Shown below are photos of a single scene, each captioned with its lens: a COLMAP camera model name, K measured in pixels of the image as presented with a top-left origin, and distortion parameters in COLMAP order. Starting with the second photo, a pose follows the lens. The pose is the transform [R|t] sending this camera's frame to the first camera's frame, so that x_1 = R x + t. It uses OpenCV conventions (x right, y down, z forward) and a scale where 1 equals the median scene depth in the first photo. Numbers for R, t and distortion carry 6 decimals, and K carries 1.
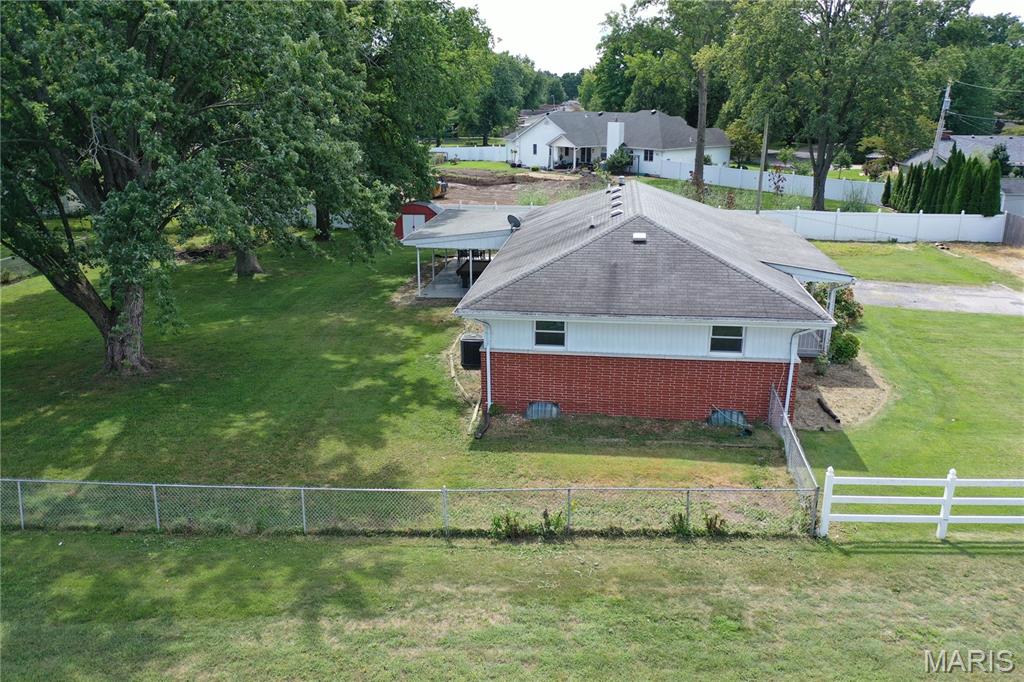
lens RADIAL K [[815.2, 0, 508.4], [0, 815.2, 343.5], [0, 0, 1]] dist [-0.006426, 0.005651]
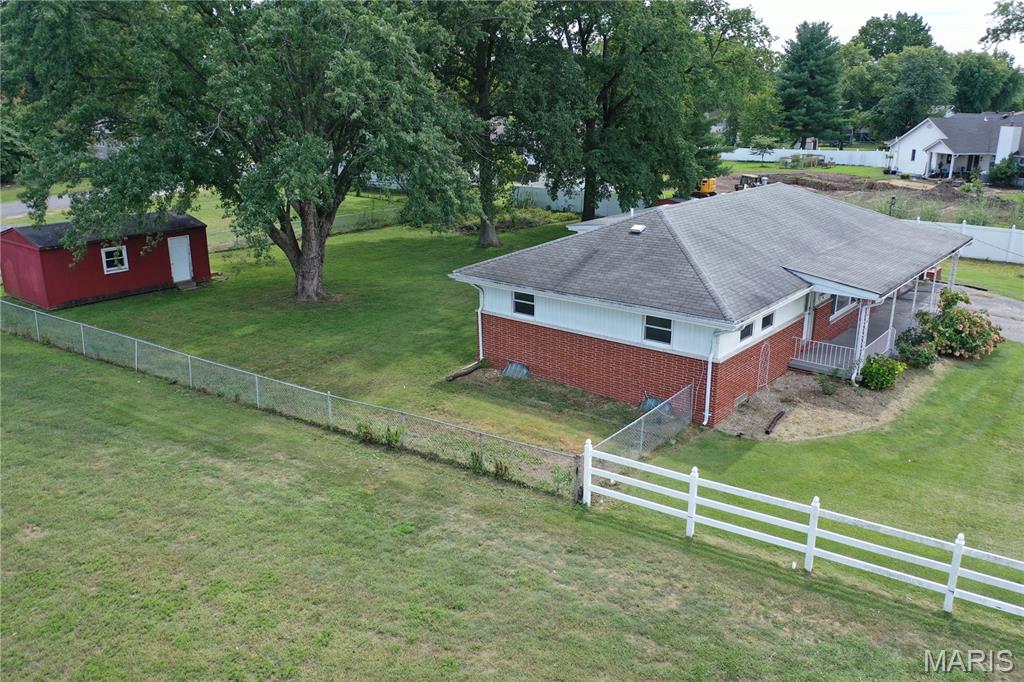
lens RADIAL K [[815.2, 0, 509.1], [0, 815.2, 343.1], [0, 0, 1]] dist [-0.006426, 0.005651]
pose [[0.846286, 0.153886, -0.510018, 0.640311], [-0.154238, 0.987144, 0.041917, -0.002691], [0.509912, 0.043191, 0.859142, 0.008443]]
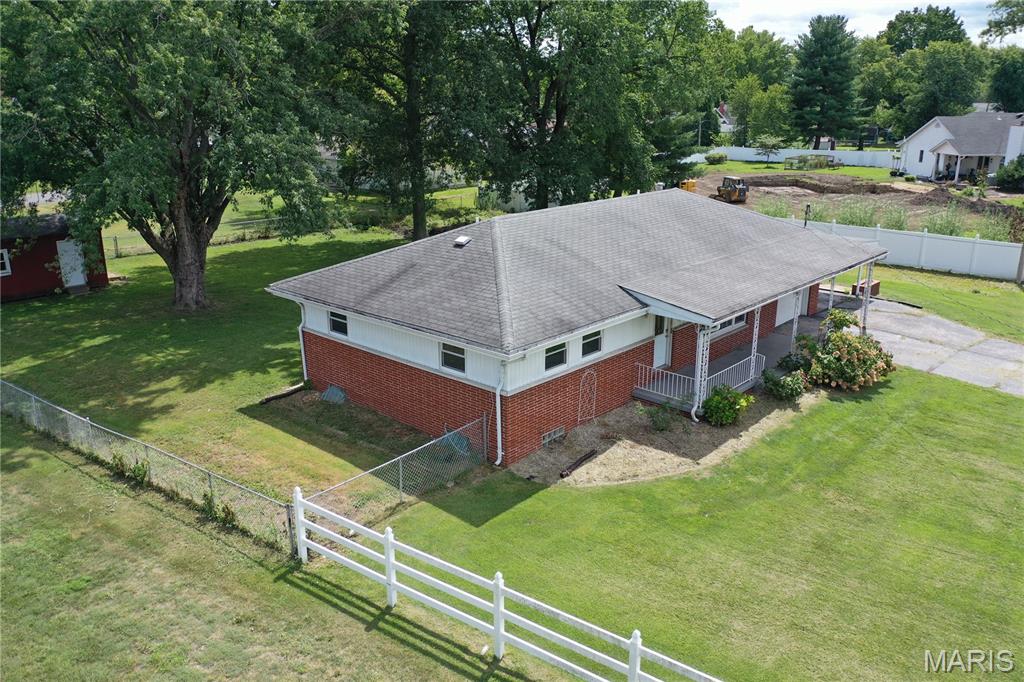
lens RADIAL K [[815.2, 0, 511.6], [0, 815.2, 342.5], [0, 0, 1]] dist [-0.006426, 0.005651]
pose [[0.814263, 0.168437, -0.555522, 0.835462], [-0.167706, 0.984429, 0.052667, -0.080049], [0.555744, 0.050280, 0.829832, 0.264100]]
